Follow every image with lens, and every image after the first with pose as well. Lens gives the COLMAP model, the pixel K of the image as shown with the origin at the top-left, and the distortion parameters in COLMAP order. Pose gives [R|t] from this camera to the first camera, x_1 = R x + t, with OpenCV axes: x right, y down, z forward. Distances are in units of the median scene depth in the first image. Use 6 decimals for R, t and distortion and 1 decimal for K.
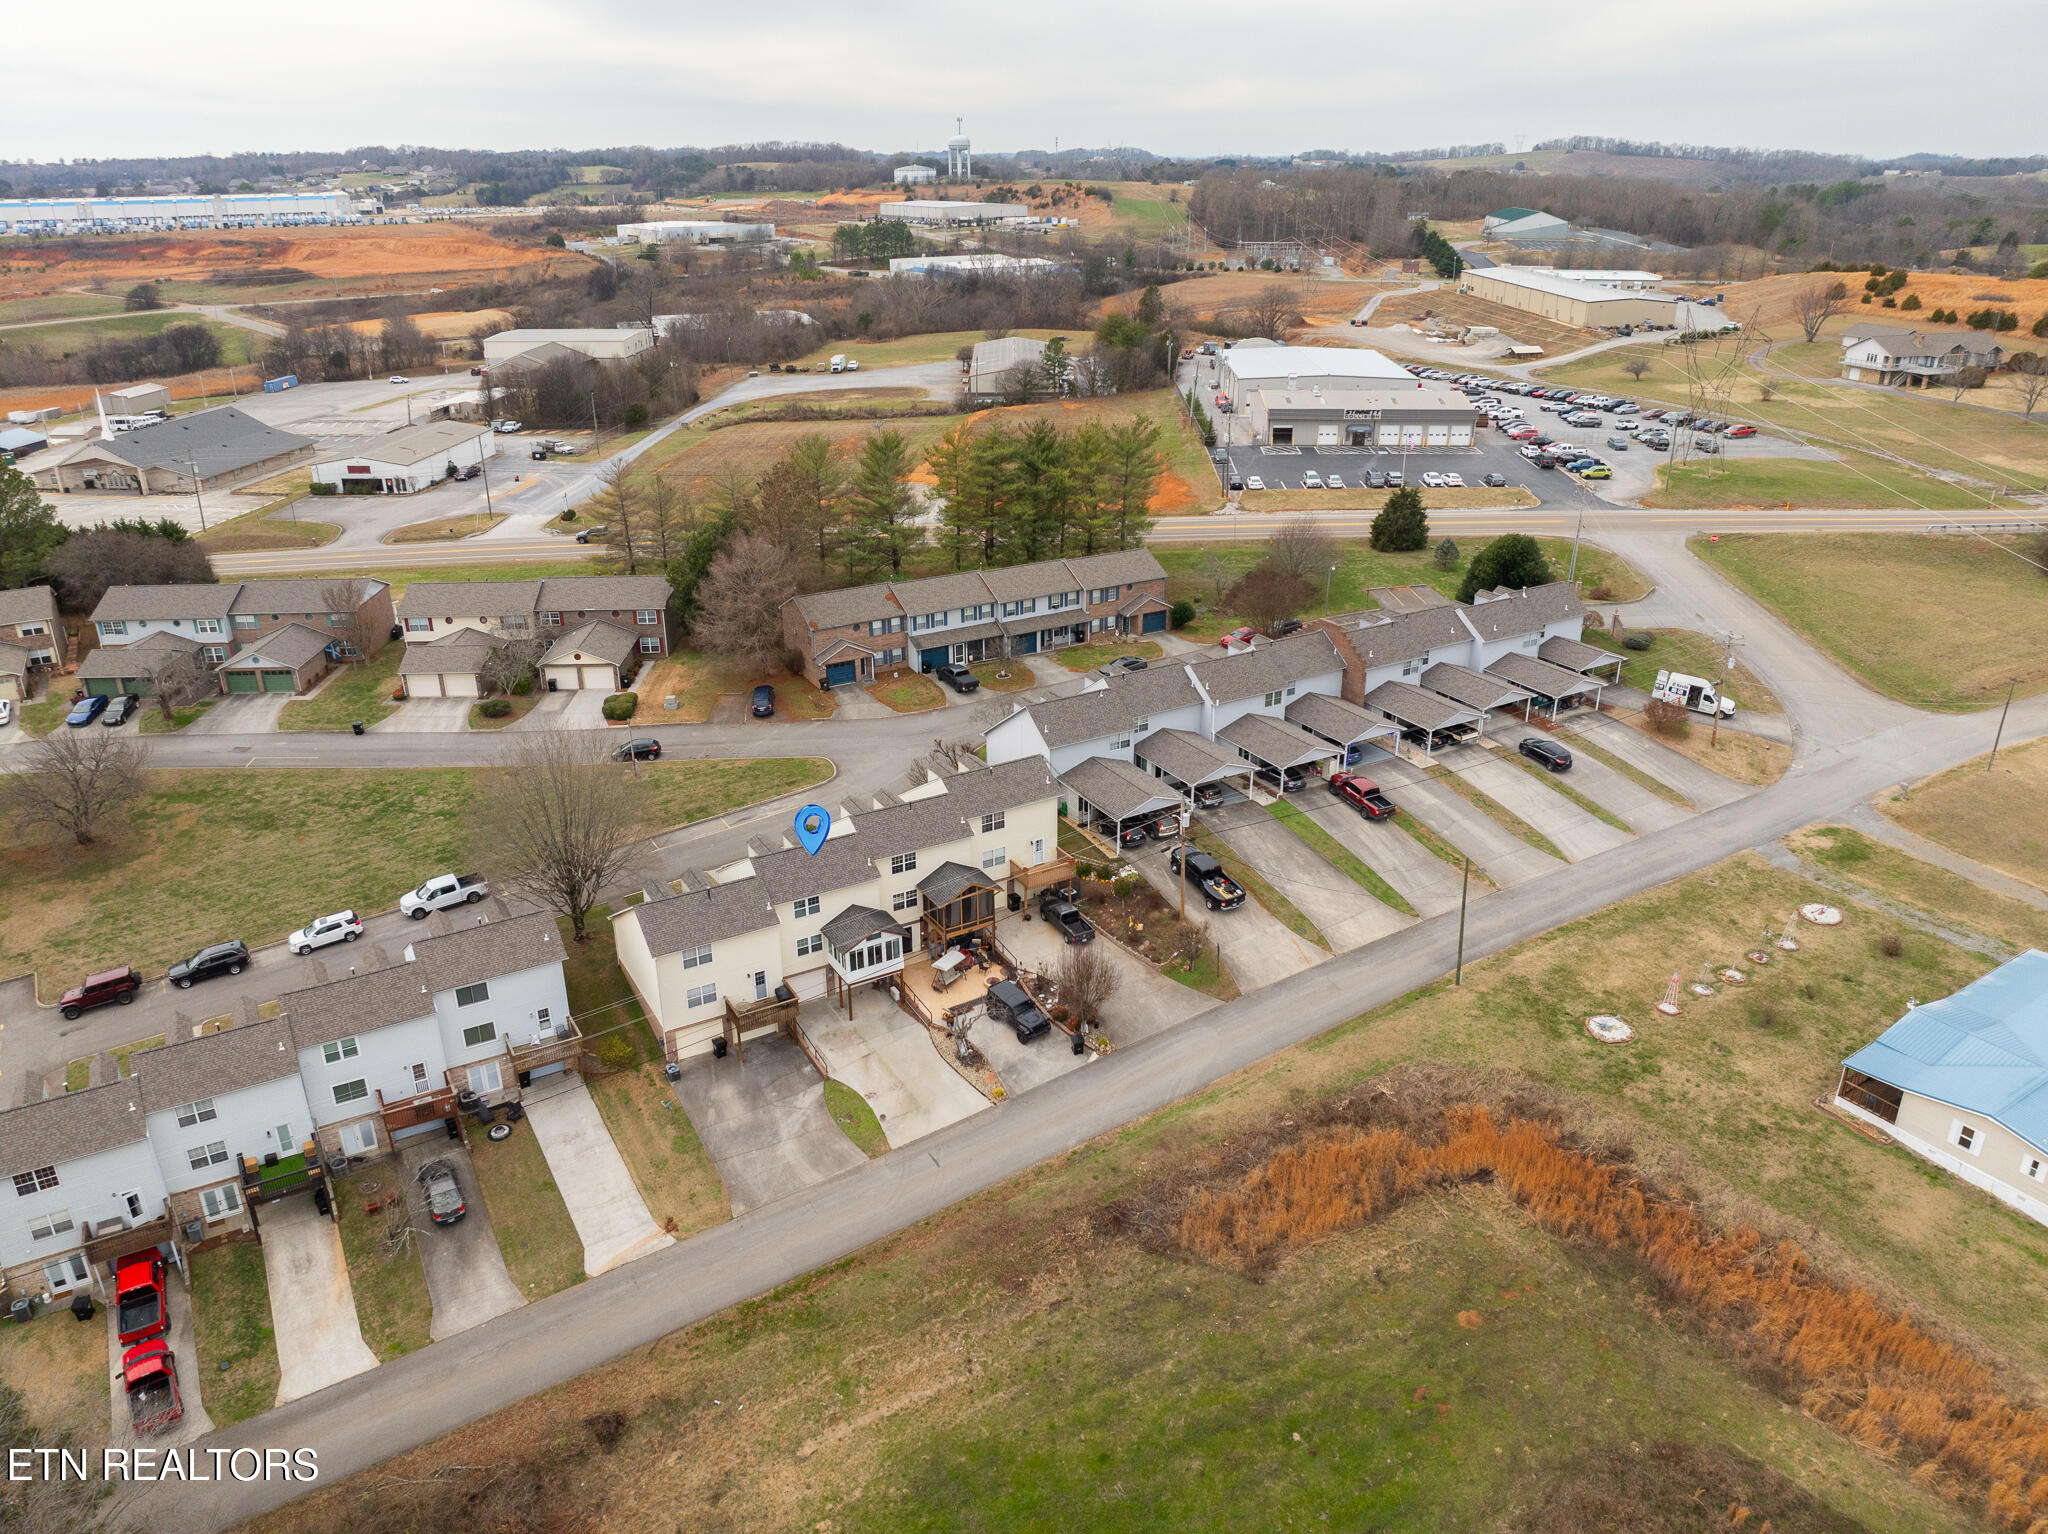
lens RADIAL K [[1442.7, 0, 1036.4], [0, 1442.7, 769.2], [0, 0, 1]] dist [-0.032446, -0.005397]
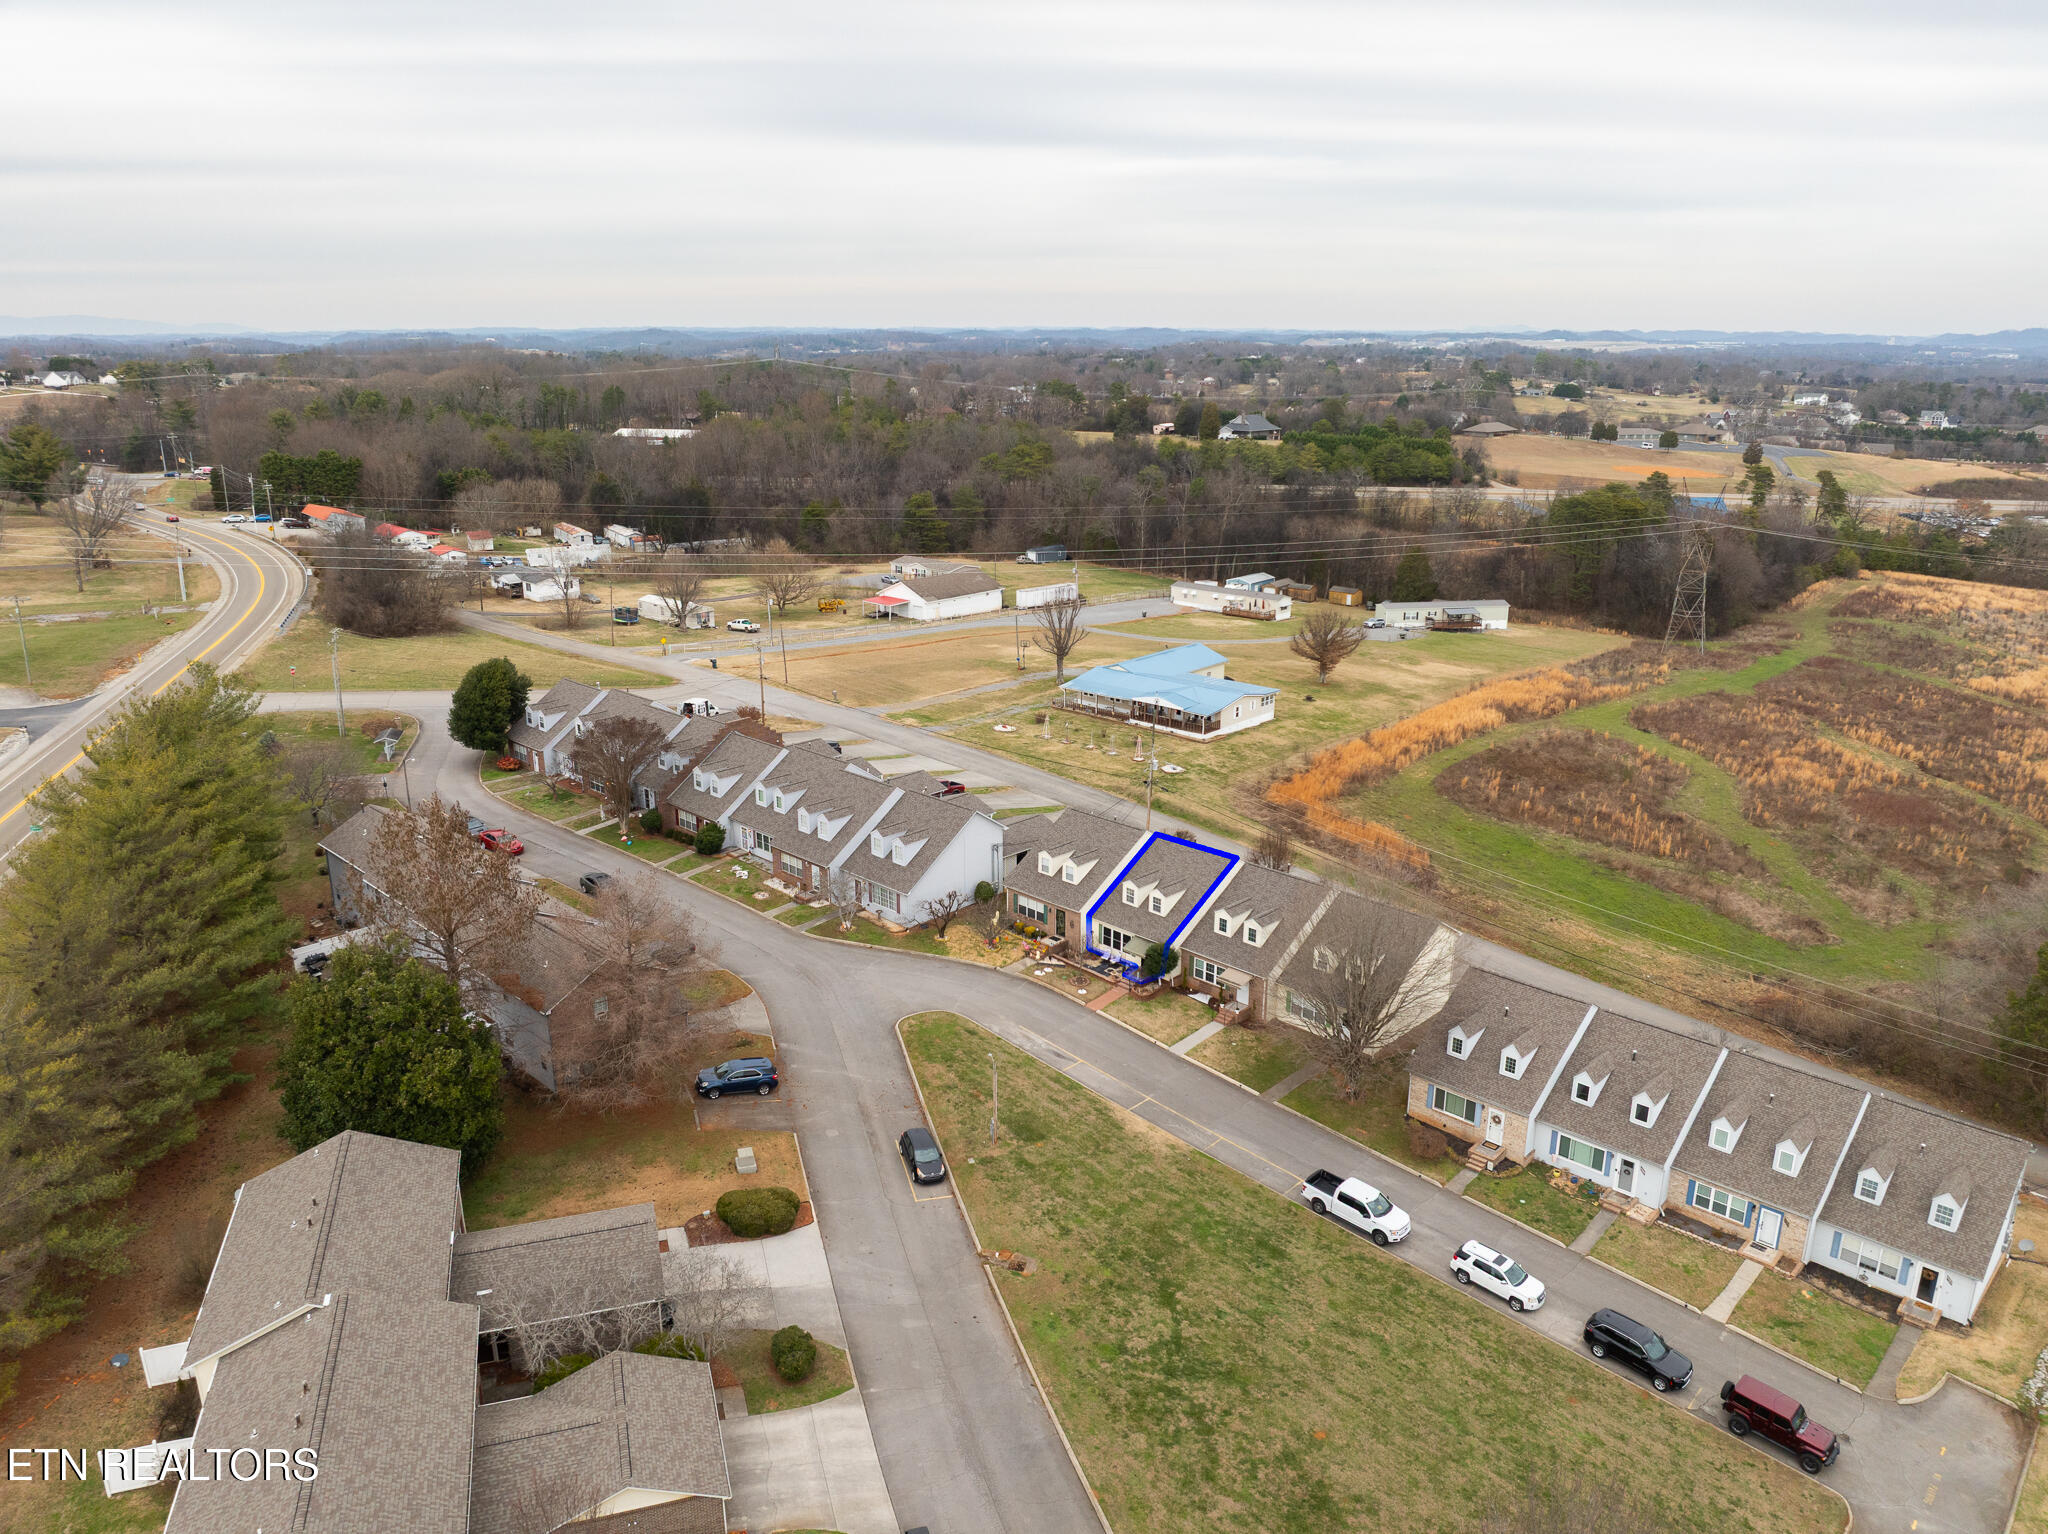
lens RADIAL K [[1442.7, 0, 1036.4], [0, 1442.7, 769.2], [0, 0, 1]] dist [-0.032446, -0.005397]
pose [[-0.265496, -0.275711, 0.923848, -0.896257], [0.388354, 0.846476, 0.364225, -0.397312], [-0.882436, 0.455481, -0.117663, 1.006696]]
